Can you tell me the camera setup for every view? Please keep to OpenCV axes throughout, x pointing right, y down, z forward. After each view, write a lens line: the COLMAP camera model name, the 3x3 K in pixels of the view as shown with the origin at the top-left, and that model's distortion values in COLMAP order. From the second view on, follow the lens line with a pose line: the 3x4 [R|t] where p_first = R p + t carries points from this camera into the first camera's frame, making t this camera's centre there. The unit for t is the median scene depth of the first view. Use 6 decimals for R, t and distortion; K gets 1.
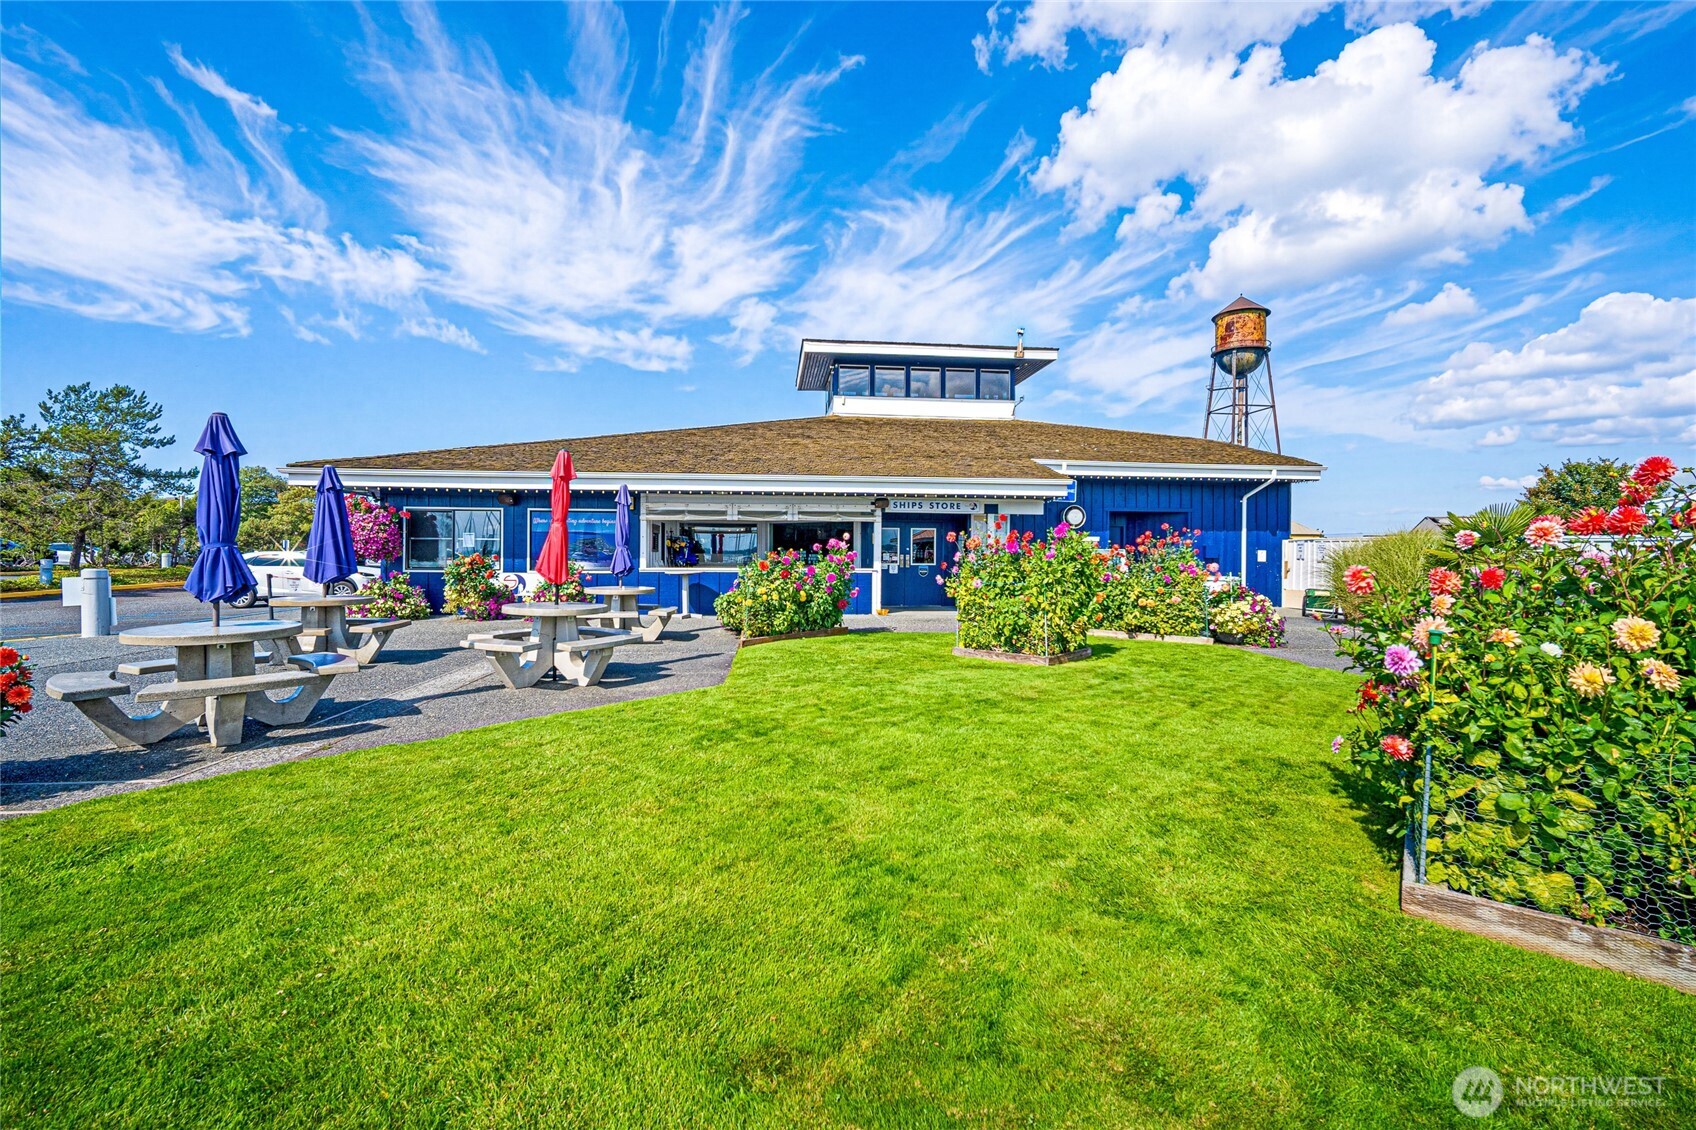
lens RADIAL K [[754.8, 0, 841.6], [0, 754.8, 554.7], [0, 0, 1]] dist [0.002155, 0.000139]
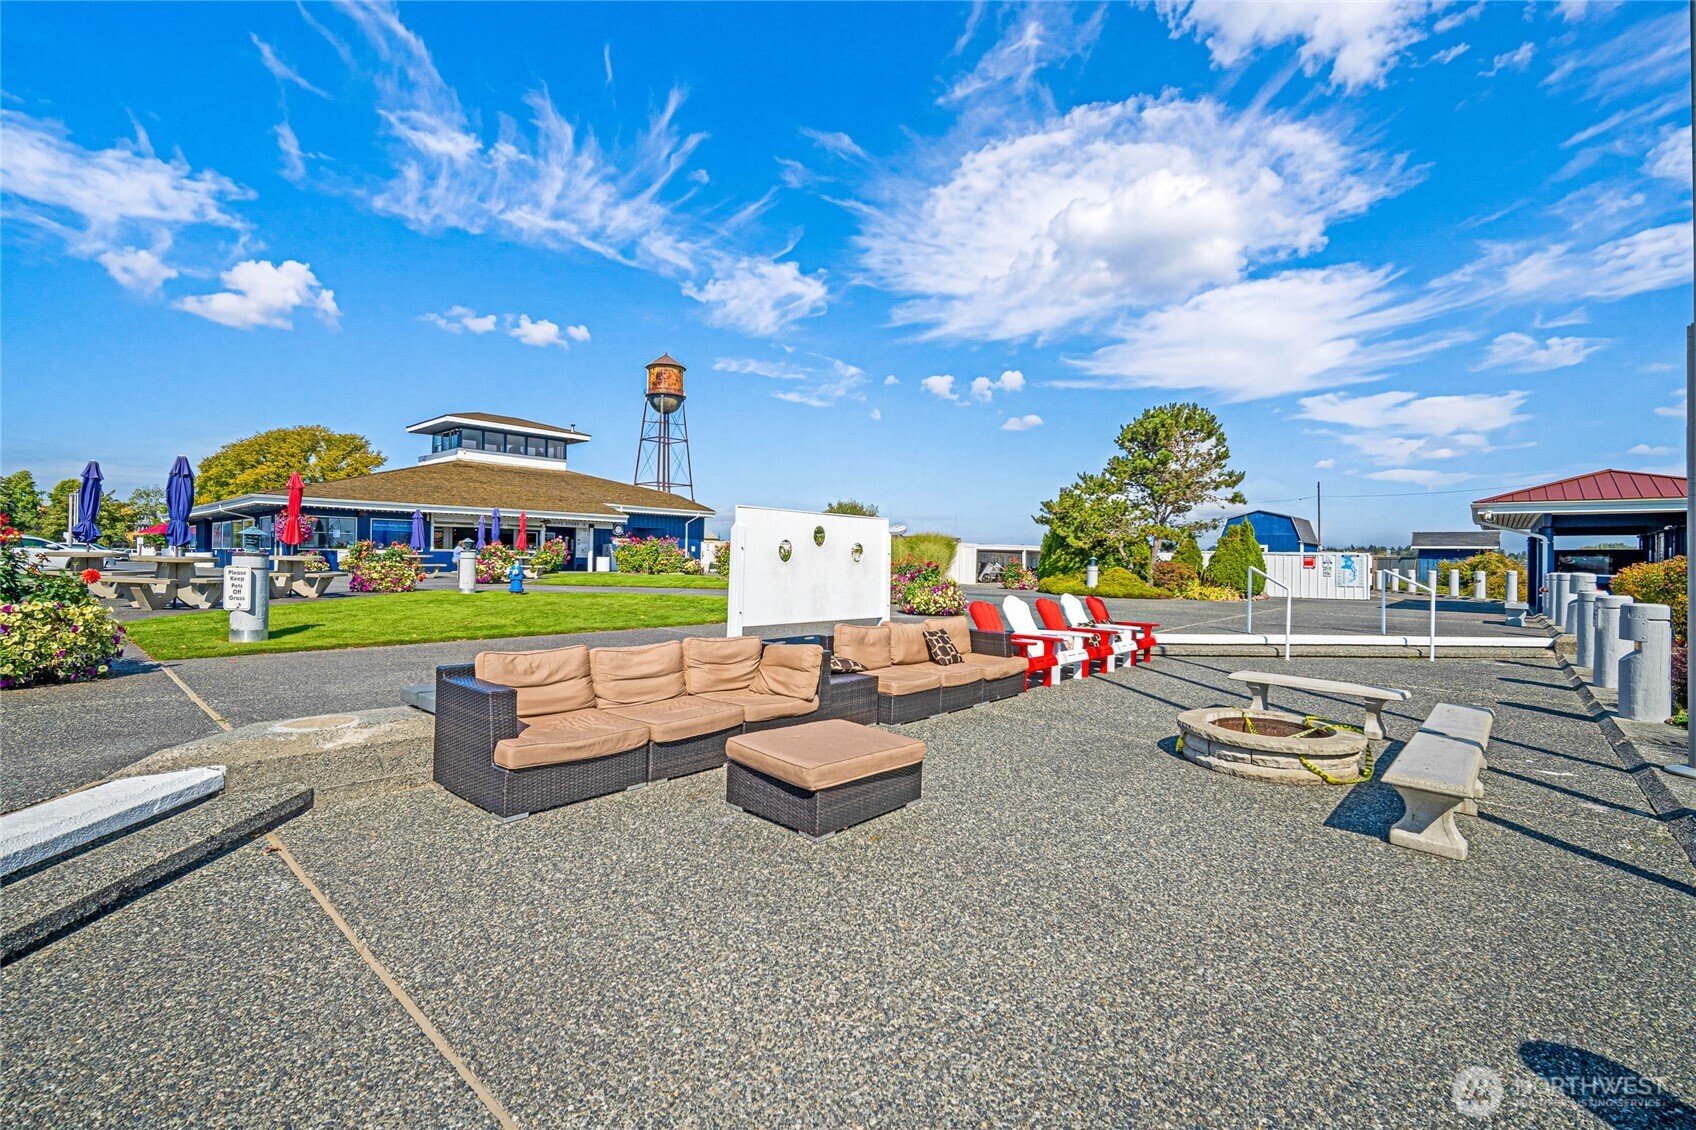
lens RADIAL K [[754.8, 0, 845.7], [0, 754.8, 558.1], [0, 0, 1]] dist [0.002155, 0.000139]
pose [[0.744184, 0.003766, 0.667964, -0.647129], [-0.008288, 0.999959, 0.003597, 0.018129], [-0.667923, -0.008213, 0.744185, -1.045188]]
